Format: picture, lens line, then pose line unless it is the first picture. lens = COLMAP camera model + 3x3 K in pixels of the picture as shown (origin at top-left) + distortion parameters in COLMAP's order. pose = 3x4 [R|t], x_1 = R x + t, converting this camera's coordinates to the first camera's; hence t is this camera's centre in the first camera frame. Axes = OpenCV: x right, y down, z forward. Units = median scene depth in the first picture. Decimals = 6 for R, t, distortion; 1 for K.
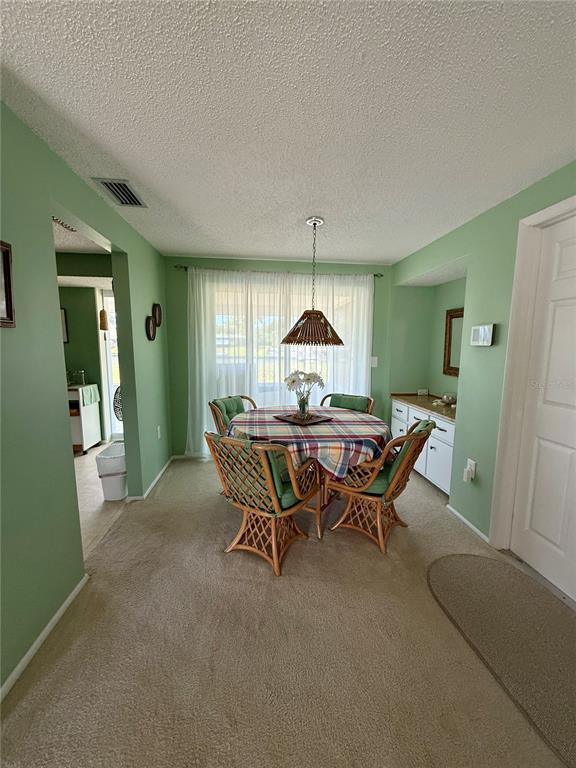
lens RADIAL K [[307.4, 0, 283.0], [0, 307.4, 383.4], [0, 0, 1]] dist [0.001203, -0.000077]
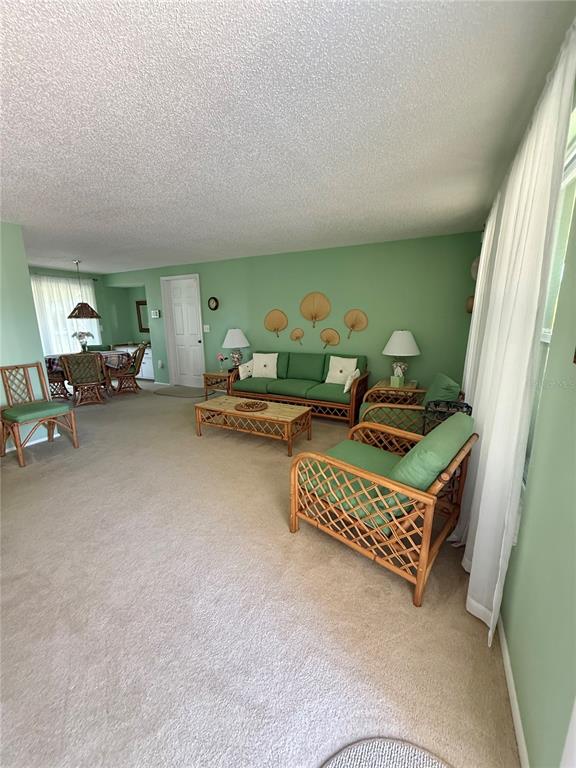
lens RADIAL K [[307.4, 0, 289.0], [0, 307.4, 381.5], [0, 0, 1]] dist [0.001203, -0.000077]
pose [[0.543810, -0.179129, 0.819868, -0.956252], [0.116230, 0.983615, 0.137811, 0.173090], [-0.831120, 0.020350, 0.555720, -1.354704]]
